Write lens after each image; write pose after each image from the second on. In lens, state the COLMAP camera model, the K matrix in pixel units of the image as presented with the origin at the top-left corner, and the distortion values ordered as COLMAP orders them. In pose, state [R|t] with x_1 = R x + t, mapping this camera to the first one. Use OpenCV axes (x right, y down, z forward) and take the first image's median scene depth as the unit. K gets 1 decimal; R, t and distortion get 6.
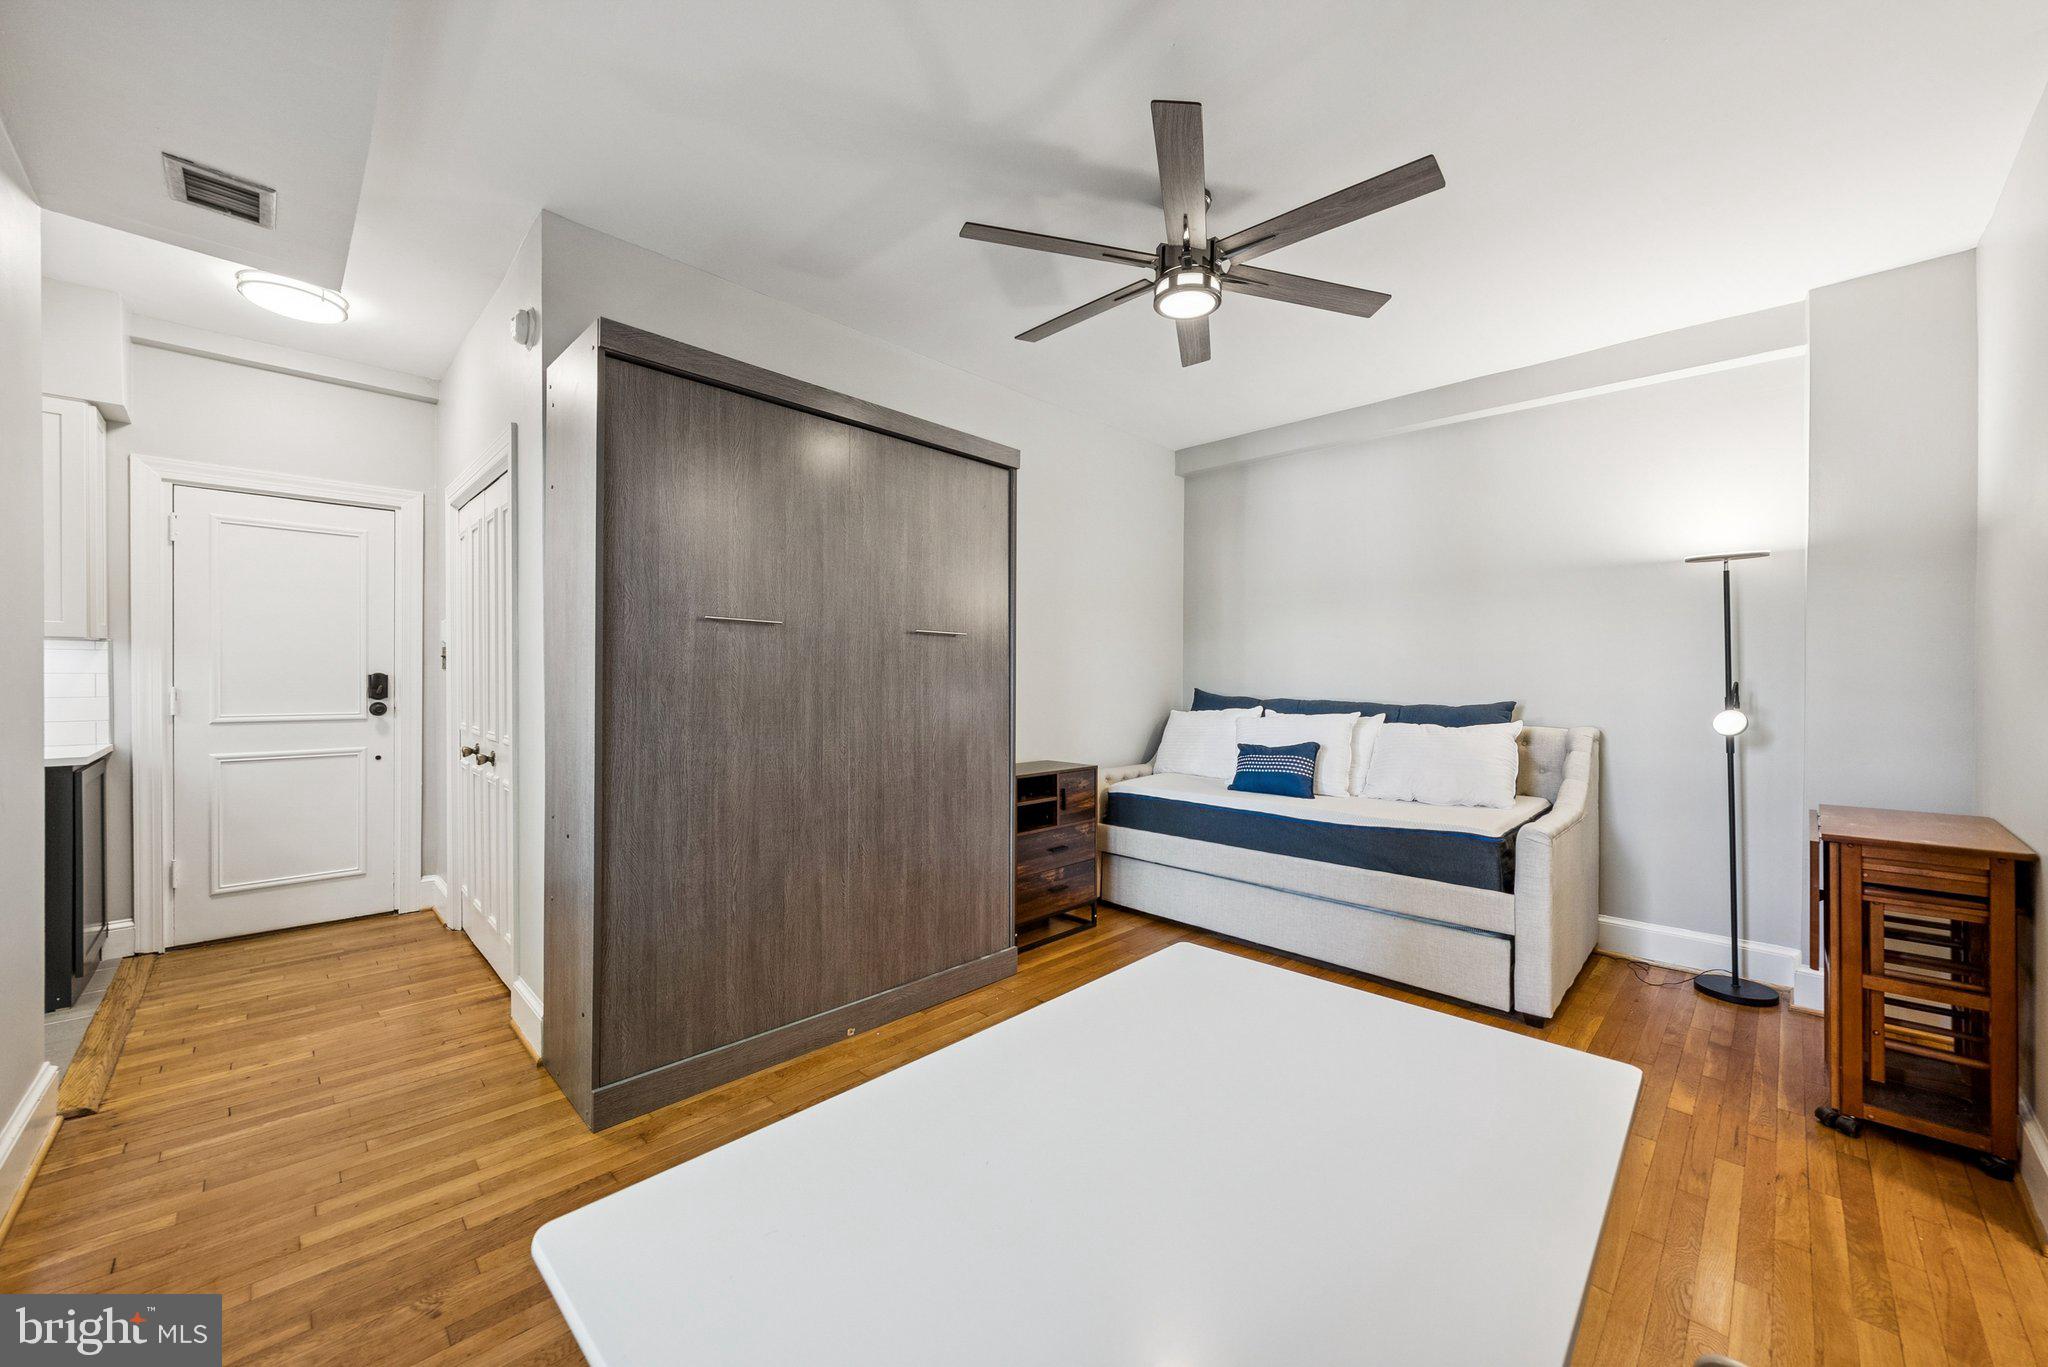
lens RADIAL K [[752.2, 0, 1010.1], [0, 752.2, 681.4], [0, 0, 1]] dist [-0.002225, -0.000024]
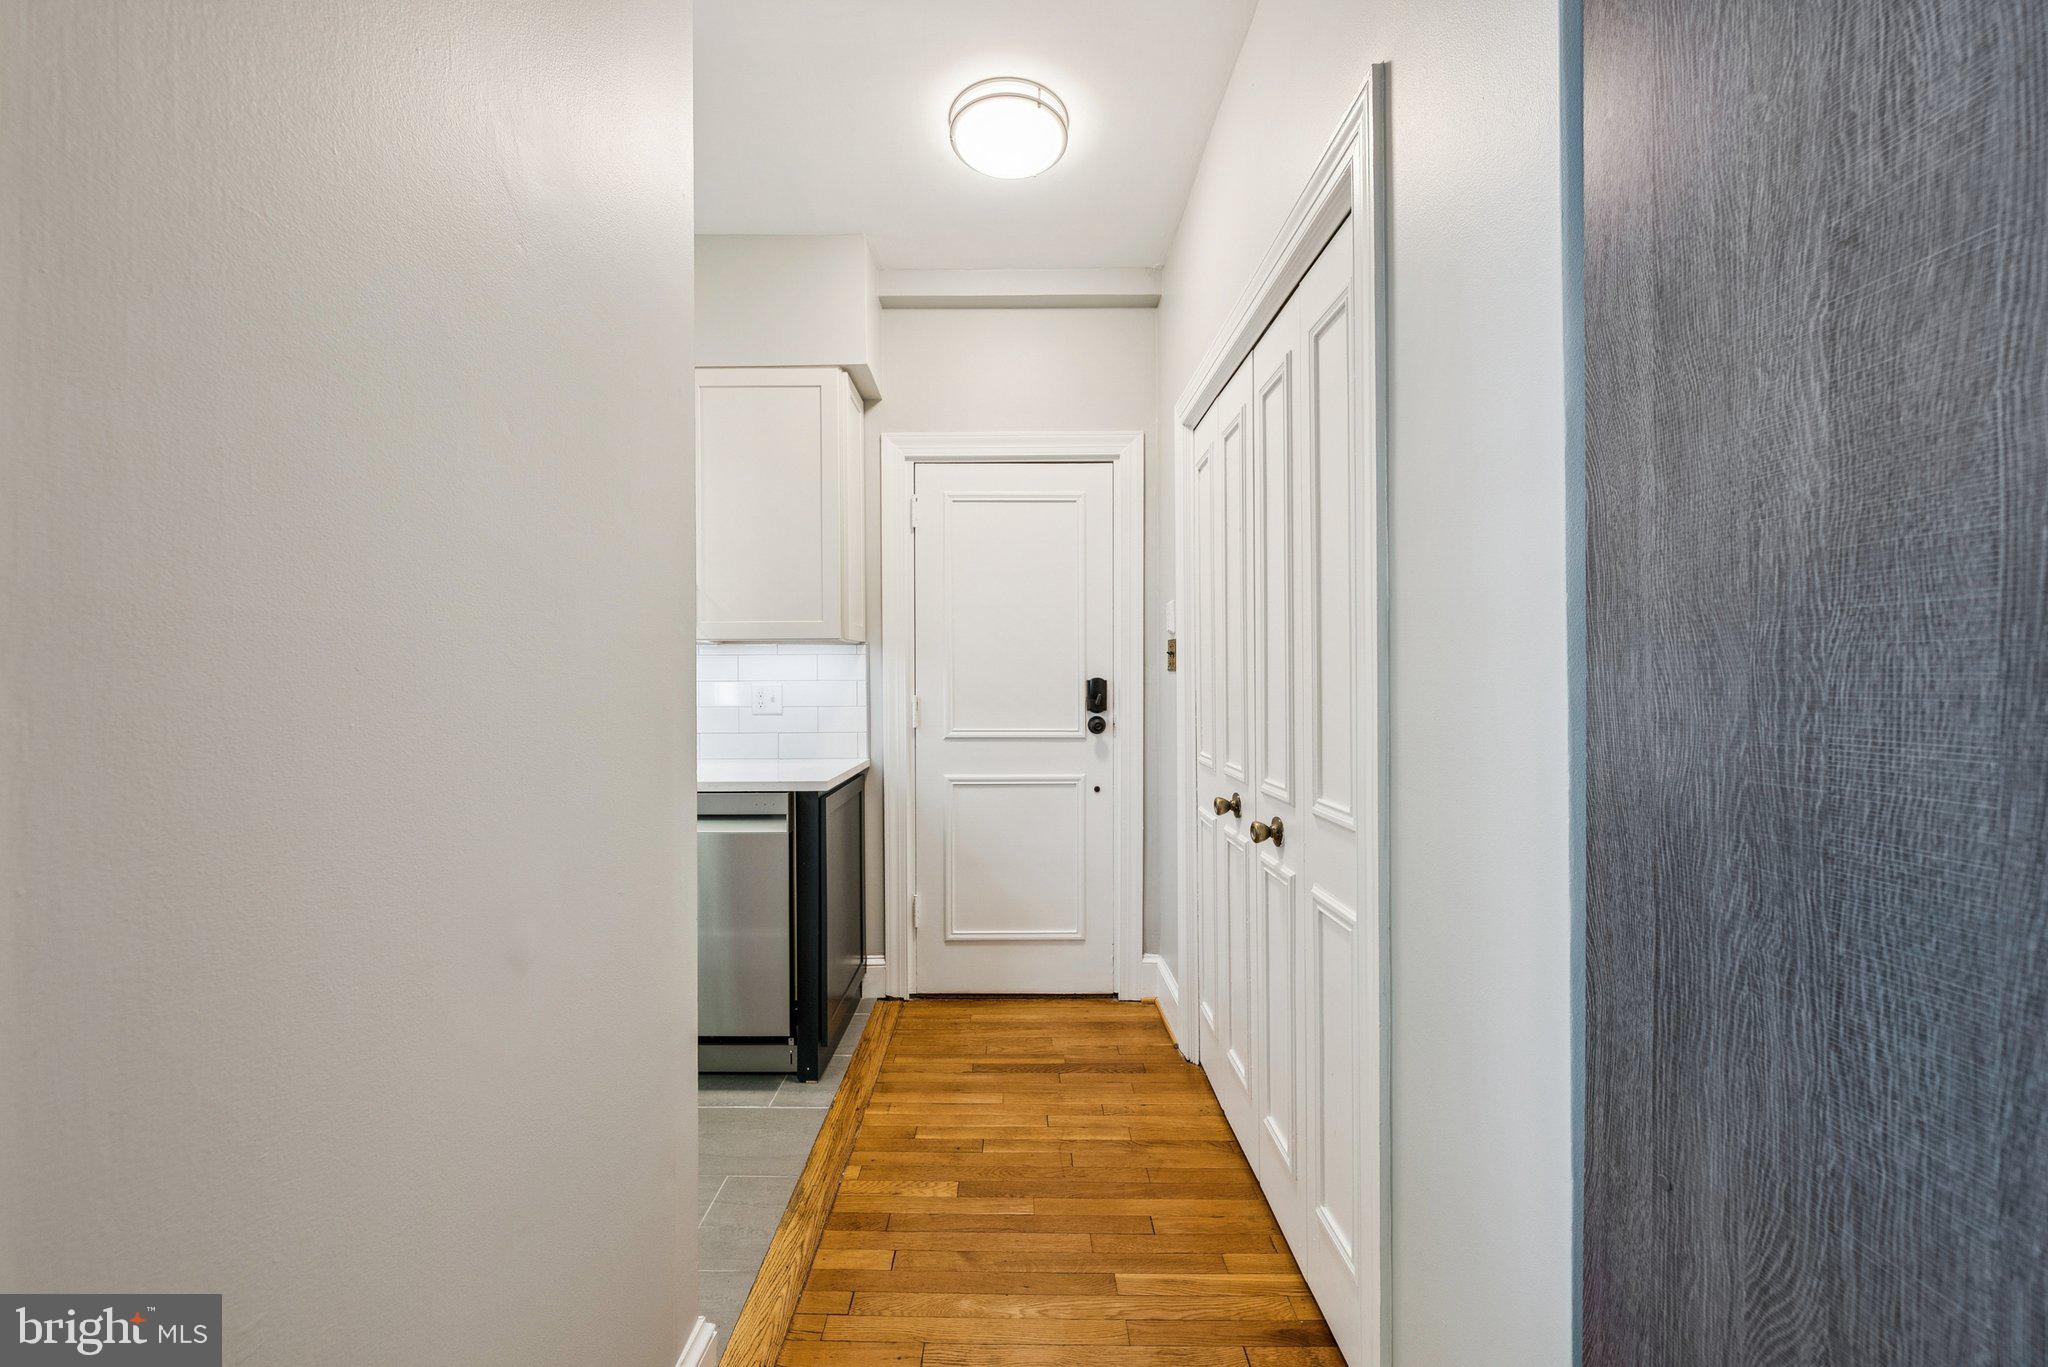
lens RADIAL K [[752.2, 0, 1010.1], [0, 752.2, 681.4], [0, 0, 1]] dist [-0.002225, -0.000024]
pose [[0.705180, -0.009627, -0.708963, -0.429369], [0.001907, 0.999930, -0.011682, 0.001444], [0.709026, 0.006886, 0.705149, 0.473639]]
